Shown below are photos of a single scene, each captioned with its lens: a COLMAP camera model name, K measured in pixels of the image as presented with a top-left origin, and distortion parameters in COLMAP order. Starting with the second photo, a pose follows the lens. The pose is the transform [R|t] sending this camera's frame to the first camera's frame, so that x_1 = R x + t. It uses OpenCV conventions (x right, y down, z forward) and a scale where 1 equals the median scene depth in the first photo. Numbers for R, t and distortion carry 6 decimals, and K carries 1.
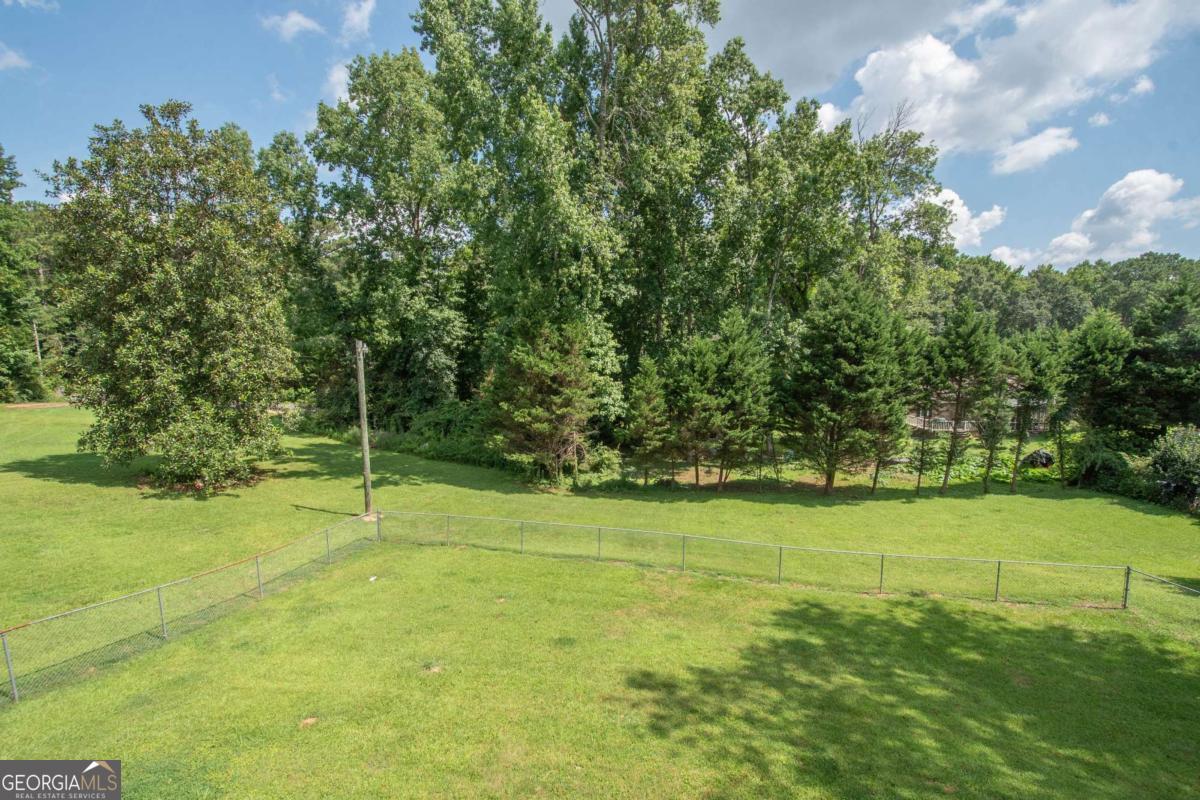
lens RADIAL K [[533.2, 0, 602.1], [0, 533.2, 421.6], [0, 0, 1]] dist [-0.008094, -0.010296]
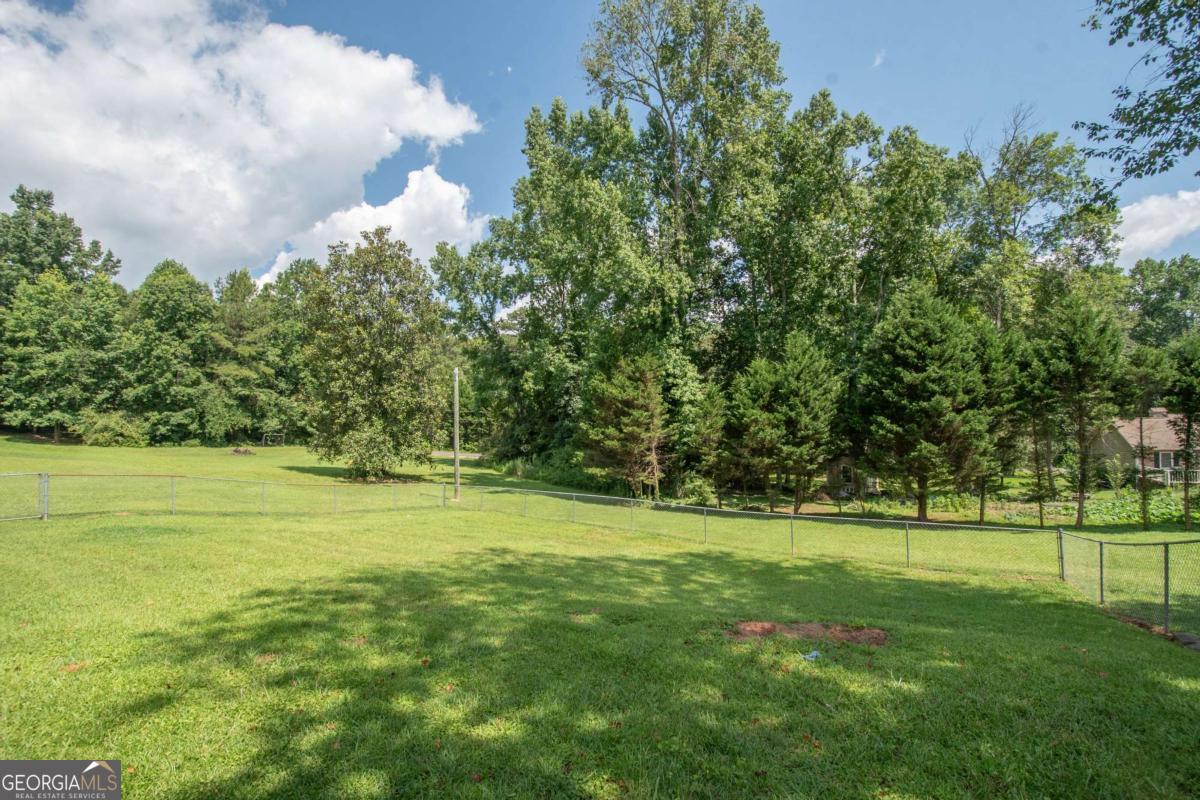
lens RADIAL K [[533.2, 0, 610.9], [0, 533.2, 425.3], [0, 0, 1]] dist [-0.008094, -0.010296]
pose [[0.916302, -0.020874, -0.399943, 0.343570], [-0.038105, 0.989566, -0.138950, 0.129961], [0.398671, 0.142560, 0.905946, -0.046294]]
